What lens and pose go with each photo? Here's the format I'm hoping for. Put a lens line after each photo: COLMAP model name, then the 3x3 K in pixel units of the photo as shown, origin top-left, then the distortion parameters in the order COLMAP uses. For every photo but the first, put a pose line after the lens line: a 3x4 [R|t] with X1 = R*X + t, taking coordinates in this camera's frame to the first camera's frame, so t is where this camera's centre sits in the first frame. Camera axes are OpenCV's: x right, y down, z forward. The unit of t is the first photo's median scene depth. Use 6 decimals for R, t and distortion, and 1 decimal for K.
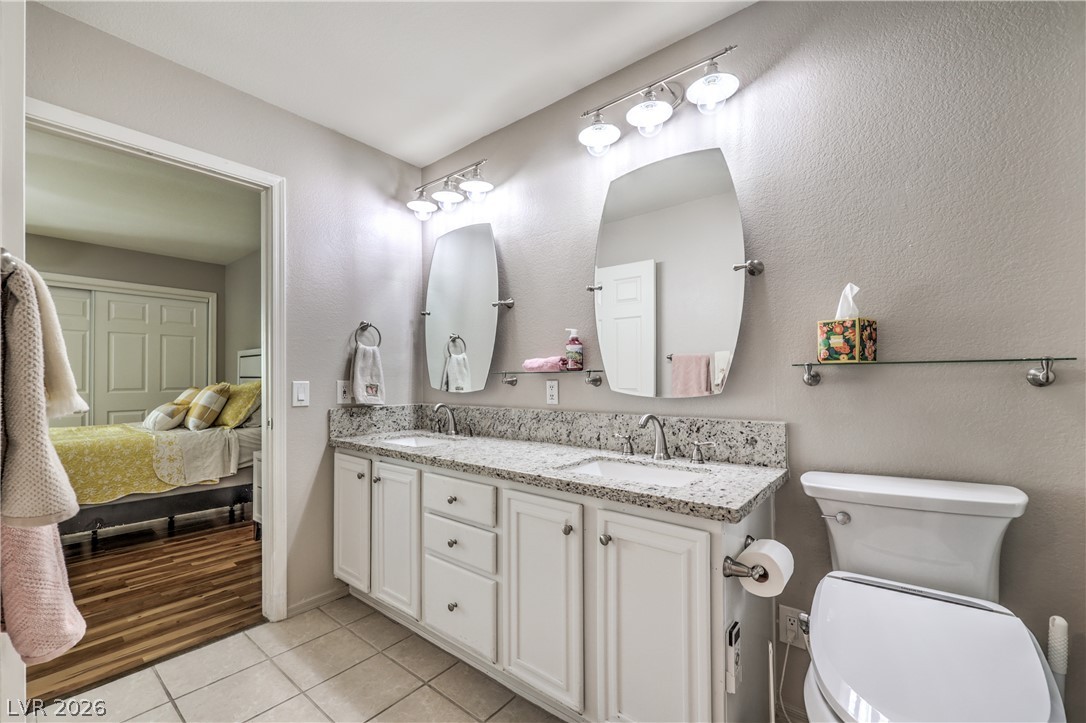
lens RADIAL K [[449.4, 0, 542.8], [0, 449.4, 369.0], [0, 0, 1]] dist [0.000171, 0.000134]
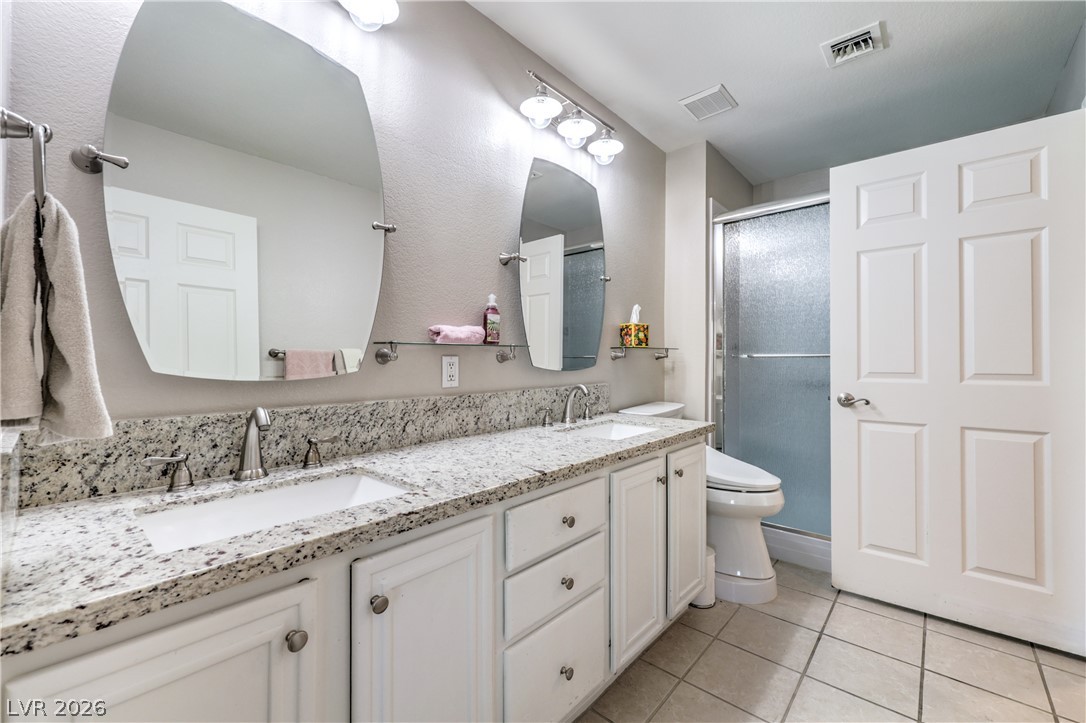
lens RADIAL K [[449.4, 0, 542.8], [0, 449.4, 369.0], [0, 0, 1]] dist [0.000171, 0.000134]
pose [[0.036394, -0.018094, 0.999174, -0.786744], [-0.020468, 0.999613, 0.018847, 0.032171], [-0.999128, -0.021137, 0.036010, 0.878890]]
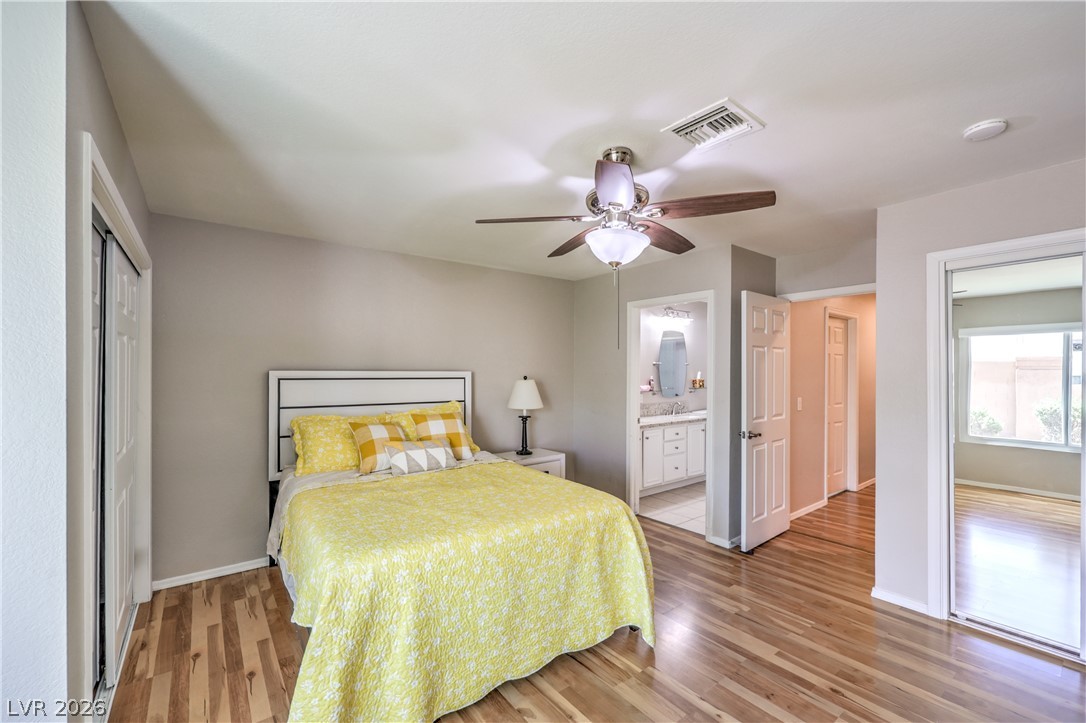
lens RADIAL K [[449.4, 0, 542.8], [0, 449.4, 369.0], [0, 0, 1]] dist [0.000171, 0.000134]
pose [[0.220190, 0.008623, 0.975419, -2.976887], [-0.021914, 0.999752, -0.003892, -0.109644], [-0.975211, -0.020518, 0.220325, 1.059087]]
